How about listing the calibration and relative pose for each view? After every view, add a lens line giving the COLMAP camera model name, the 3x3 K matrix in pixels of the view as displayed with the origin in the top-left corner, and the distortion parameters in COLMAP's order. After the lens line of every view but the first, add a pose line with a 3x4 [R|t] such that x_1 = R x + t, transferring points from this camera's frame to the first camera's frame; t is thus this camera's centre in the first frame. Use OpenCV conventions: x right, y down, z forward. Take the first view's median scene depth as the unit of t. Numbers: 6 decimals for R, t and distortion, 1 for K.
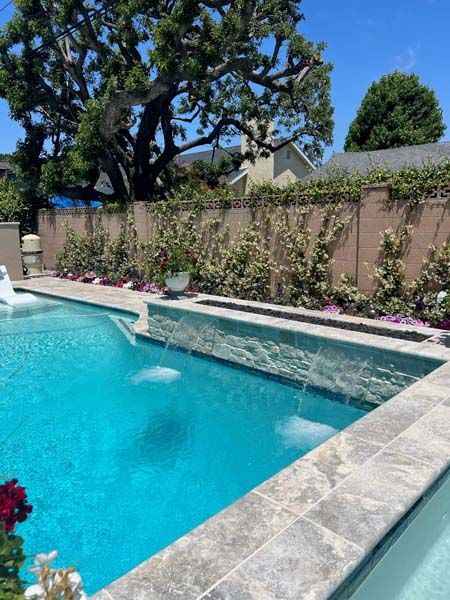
lens RADIAL K [[448.1, 0, 224.1], [0, 448.1, 301.1], [0, 0, 1]] dist [0.007145, 0.000653]
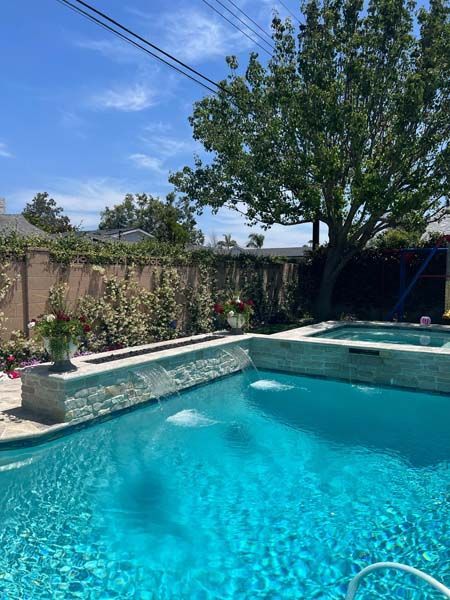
lens RADIAL K [[448.1, 0, 224.1], [0, 448.1, 299.4], [0, 0, 1]] dist [0.007145, 0.000653]
pose [[-0.189923, -0.029495, 0.981356, -0.939355], [0.183771, 0.980815, 0.065044, -0.127247], [-0.964447, 0.192698, -0.180859, 0.826776]]
